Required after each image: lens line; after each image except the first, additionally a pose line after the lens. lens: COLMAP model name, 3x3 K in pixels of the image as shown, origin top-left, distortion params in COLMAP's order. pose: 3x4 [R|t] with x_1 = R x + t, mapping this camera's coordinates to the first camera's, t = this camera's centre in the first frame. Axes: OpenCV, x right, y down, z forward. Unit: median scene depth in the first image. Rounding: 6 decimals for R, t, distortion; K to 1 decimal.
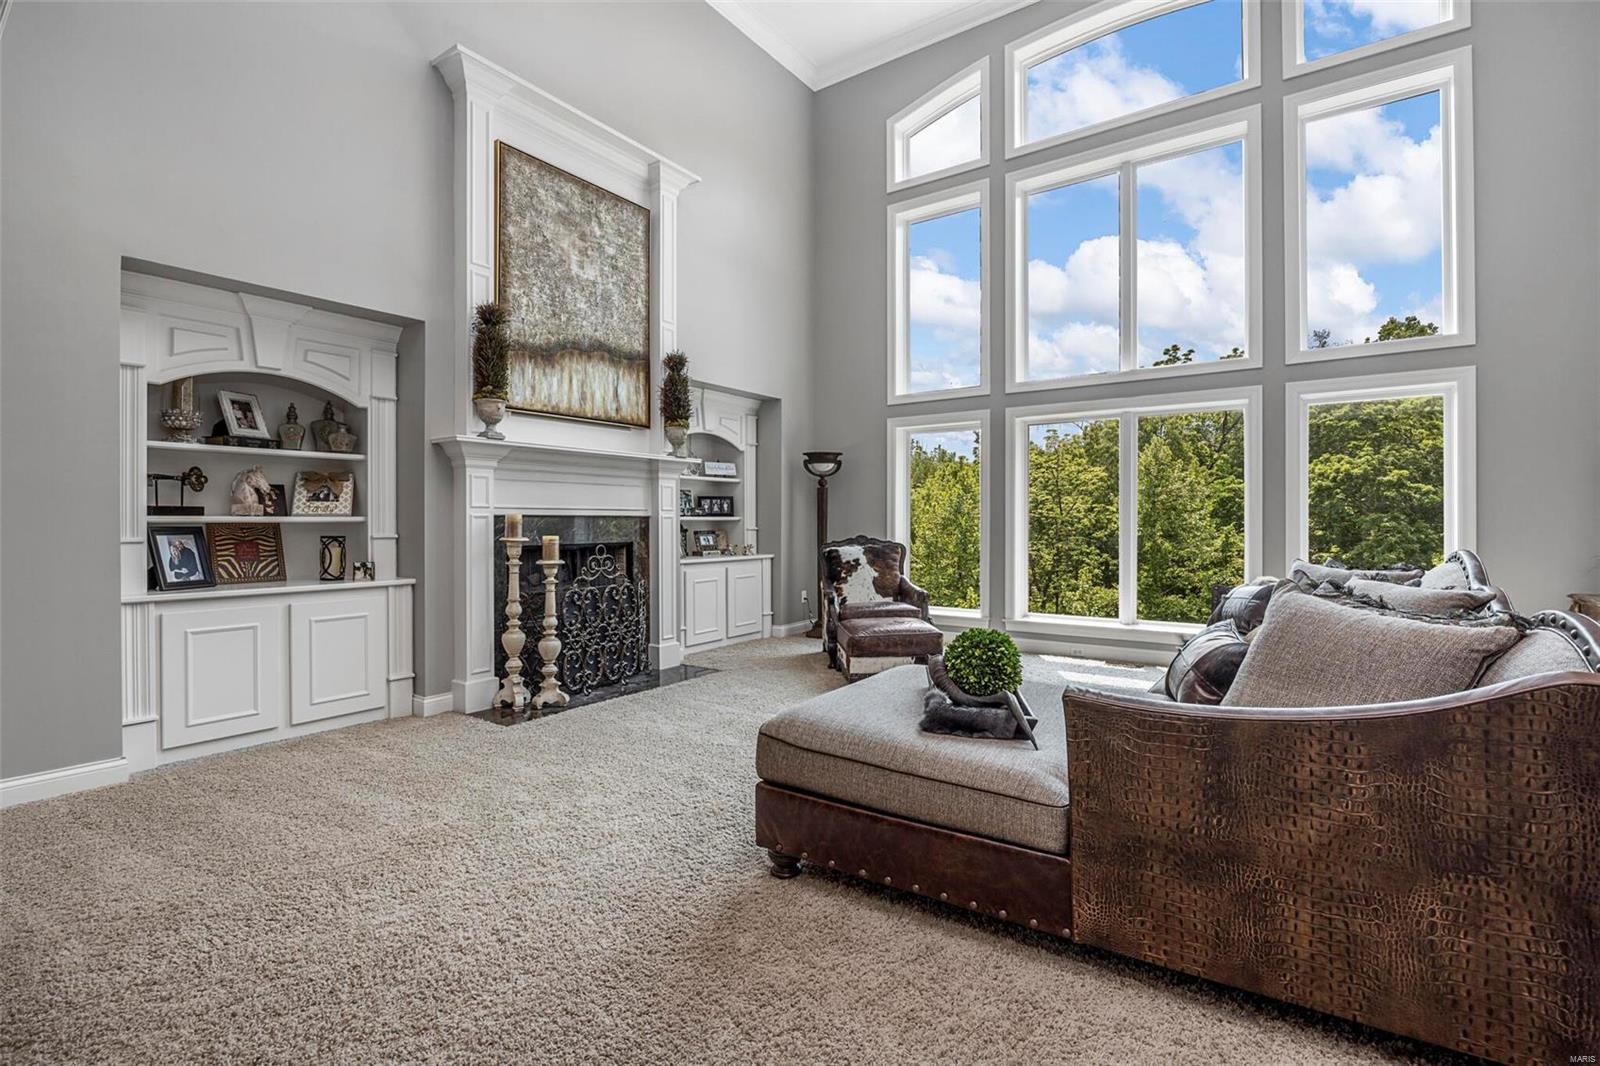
lens RADIAL K [[739.3, 0, 804.1], [0, 739.3, 523.1], [0, 0, 1]] dist [-0.015305, 0.000321]
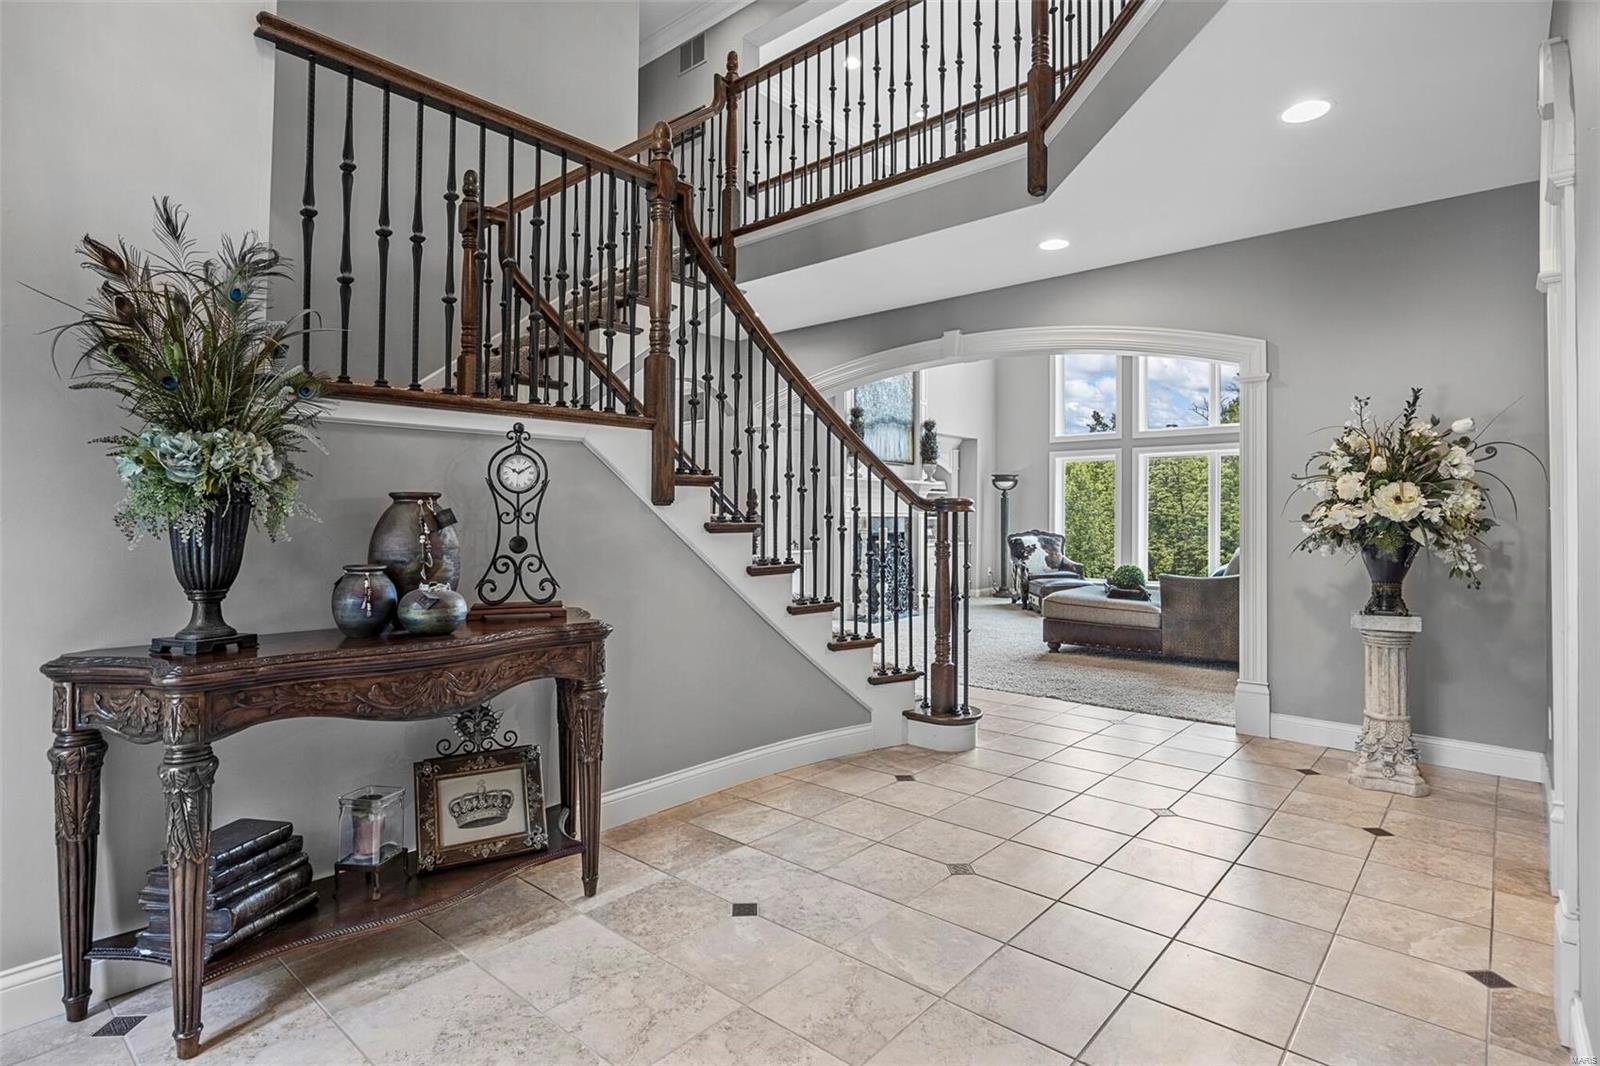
lens RADIAL K [[822.1, 0, 803.2], [0, 822.1, 505.0], [0, 0, 1]] dist [-0.001341, -0.000203]
pose [[0.994898, 0.004681, -0.100778, -0.304710], [-0.006381, 0.999843, -0.016550, -0.004395], [0.100685, 0.017109, 0.994771, -0.996604]]
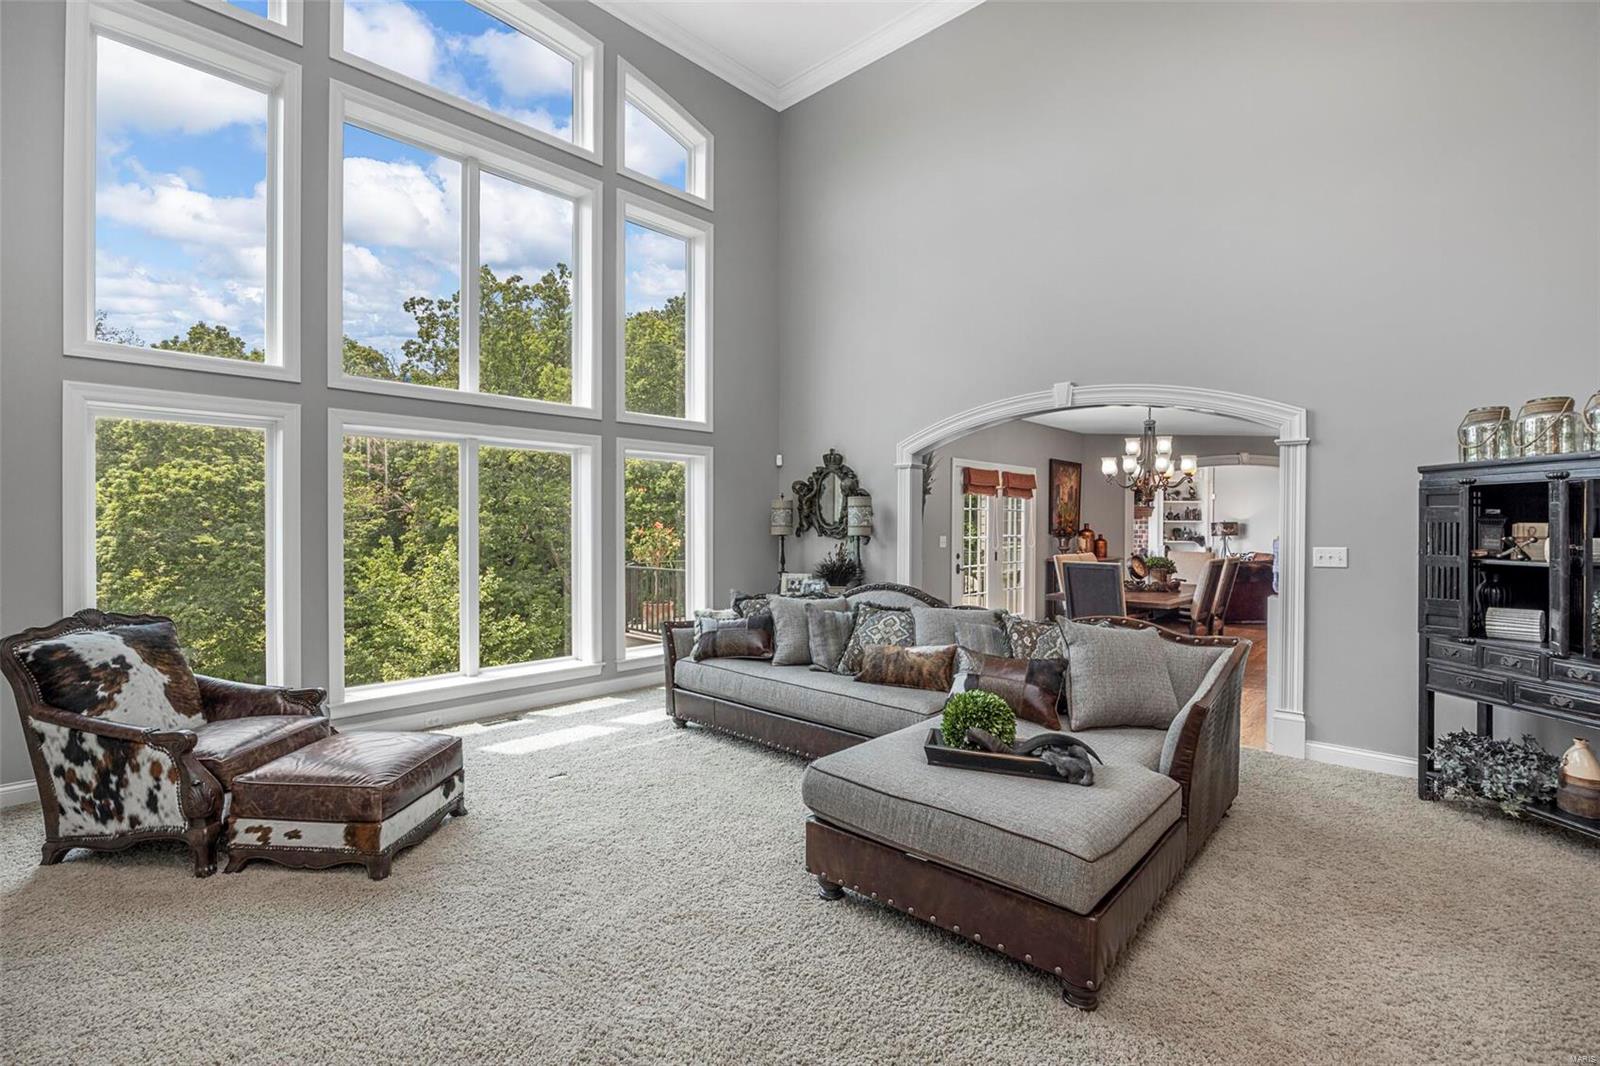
lens RADIAL K [[725.4, 0, 800.0], [0, 725.4, 533.0], [0, 0, 1]] dist [-0.012412, 0.000042]
pose [[0.135229, -0.009212, 0.990771, -0.454183], [-0.001624, 0.999953, 0.009519, -0.054625], [-0.990813, -0.002896, 0.135208, 0.585942]]
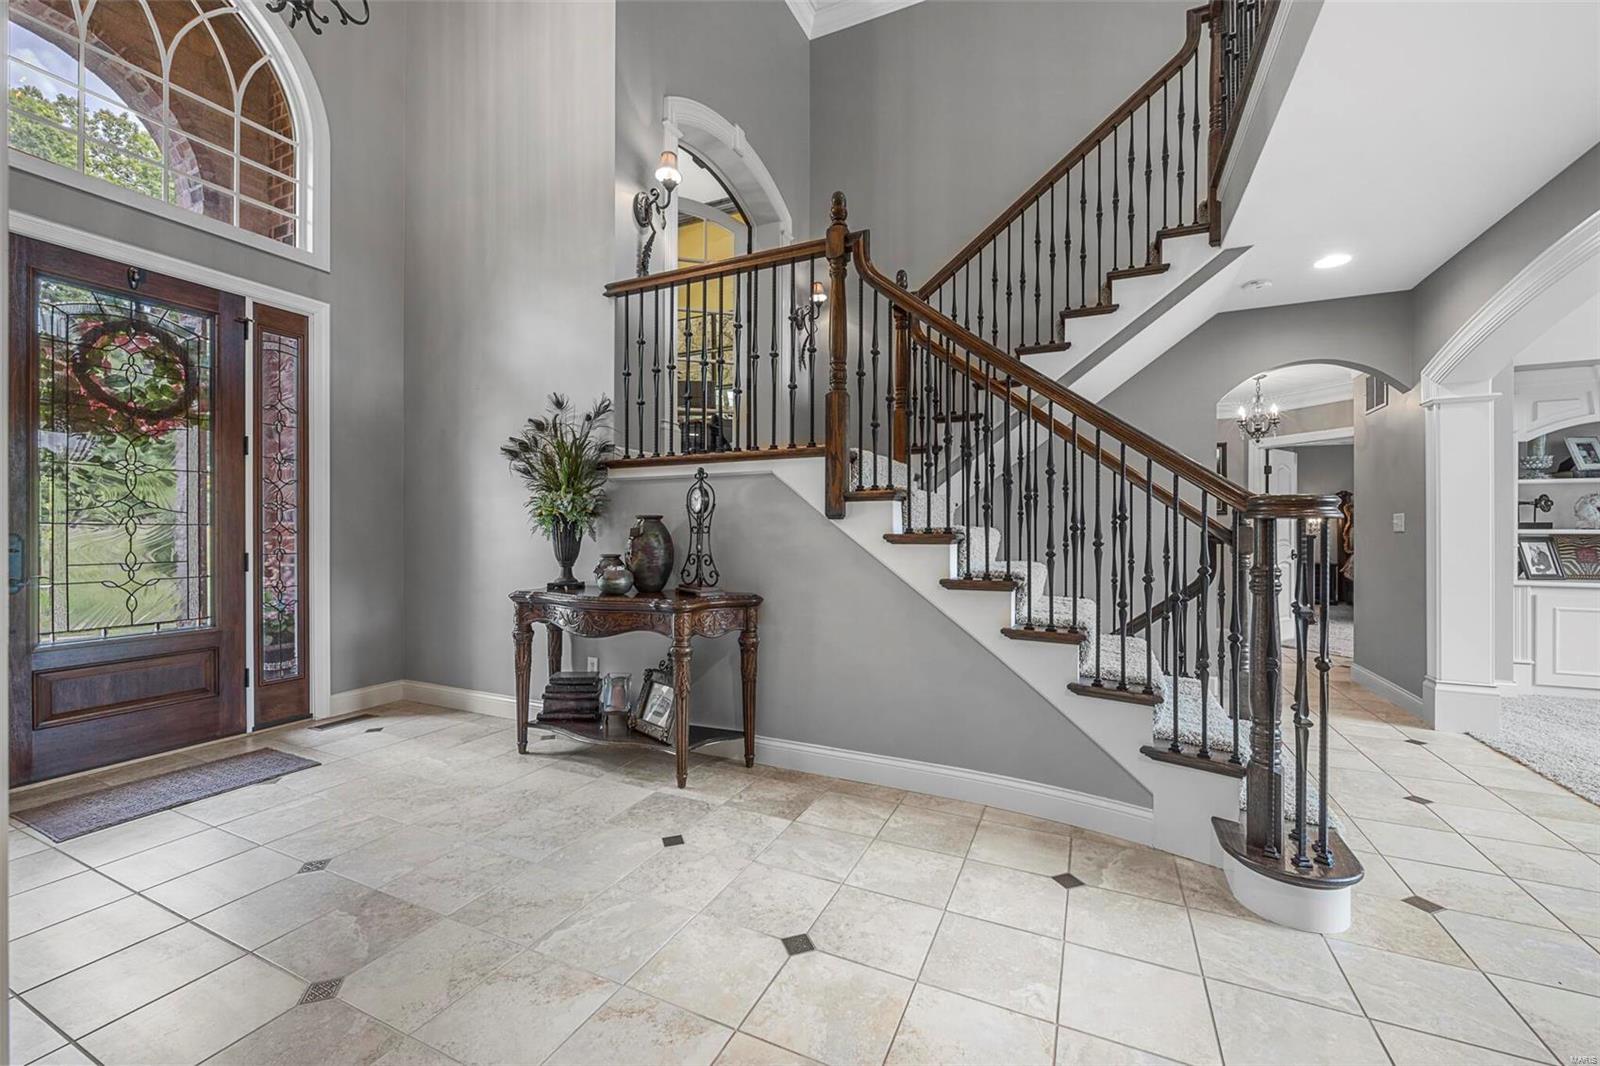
lens RADIAL K [[639.7, 0, 795.7], [0, 639.7, 528.0], [0, 0, 1]] dist [-0.008393, 0.000314]
pose [[0.174536, 0.004302, -0.984641, 0.096422], [-0.004054, 0.999985, 0.003650, -0.008210], [0.984642, 0.003355, 0.174551, -0.506328]]
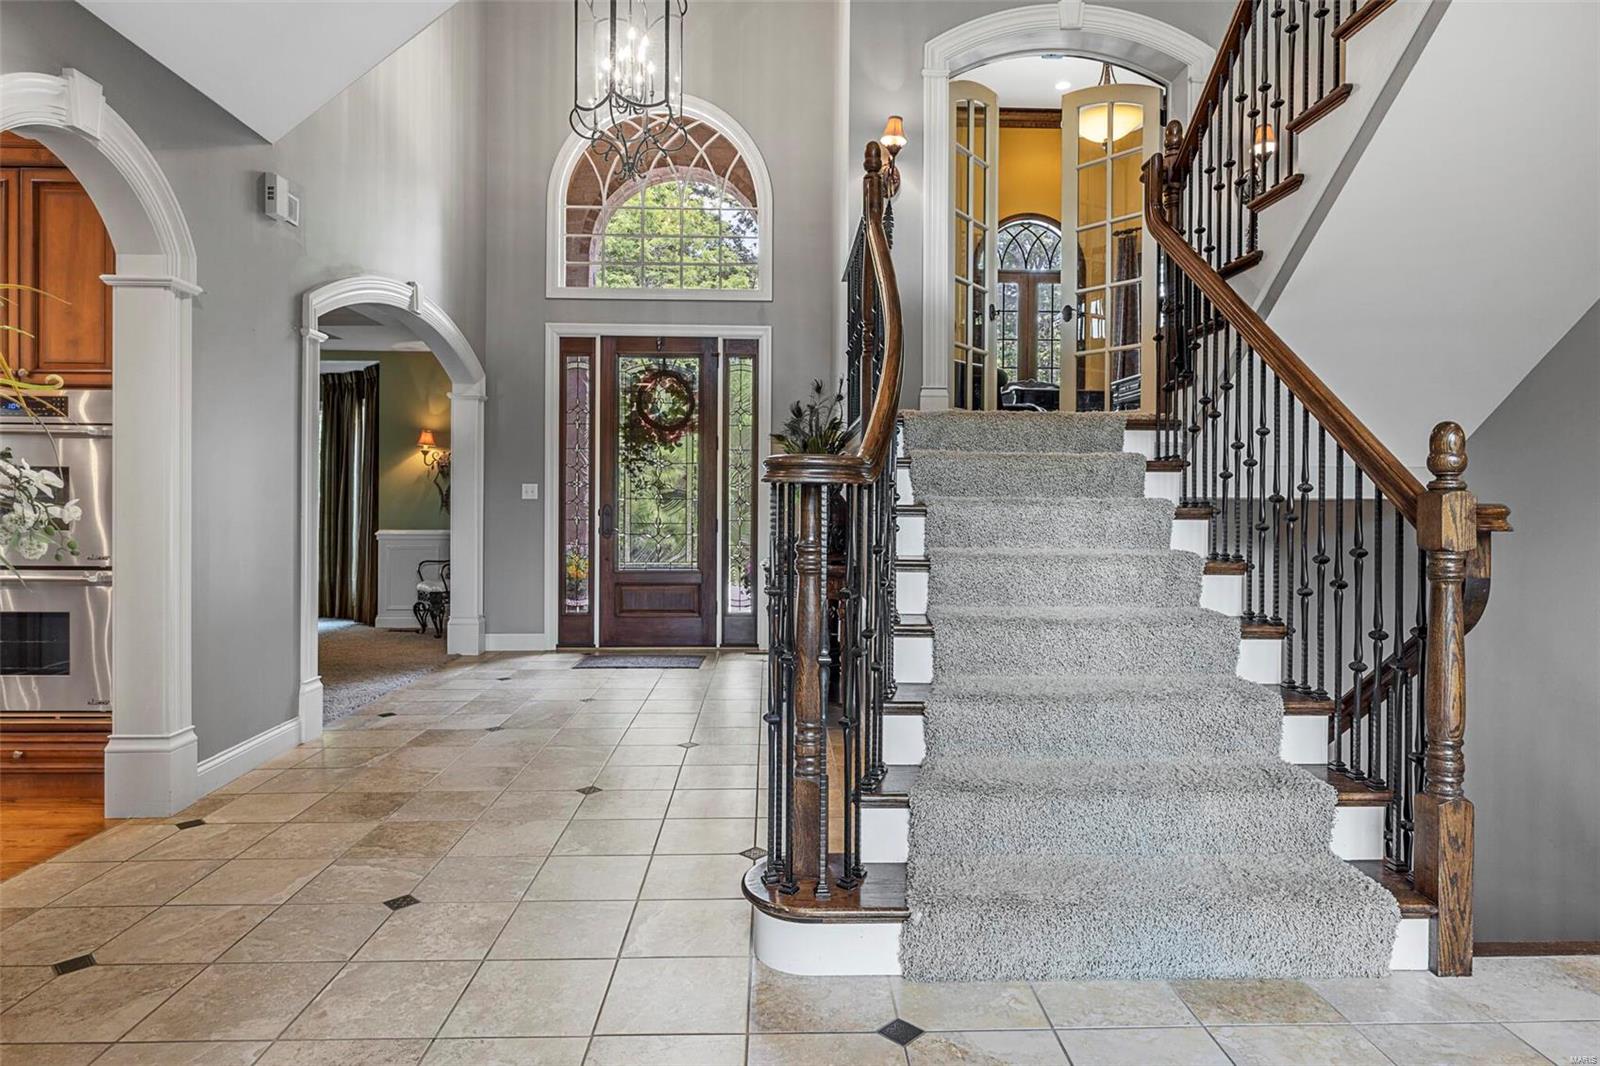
lens RADIAL K [[907.2, 0, 798.4], [0, 907.2, 505.7], [0, 0, 1]] dist [0.002176, 0.000312]
pose [[-0.797942, 0.000471, -0.602734, 0.048445], [-0.003326, 0.999981, 0.005184, -0.003688], [0.602725, 0.006141, -0.797926, 0.239132]]
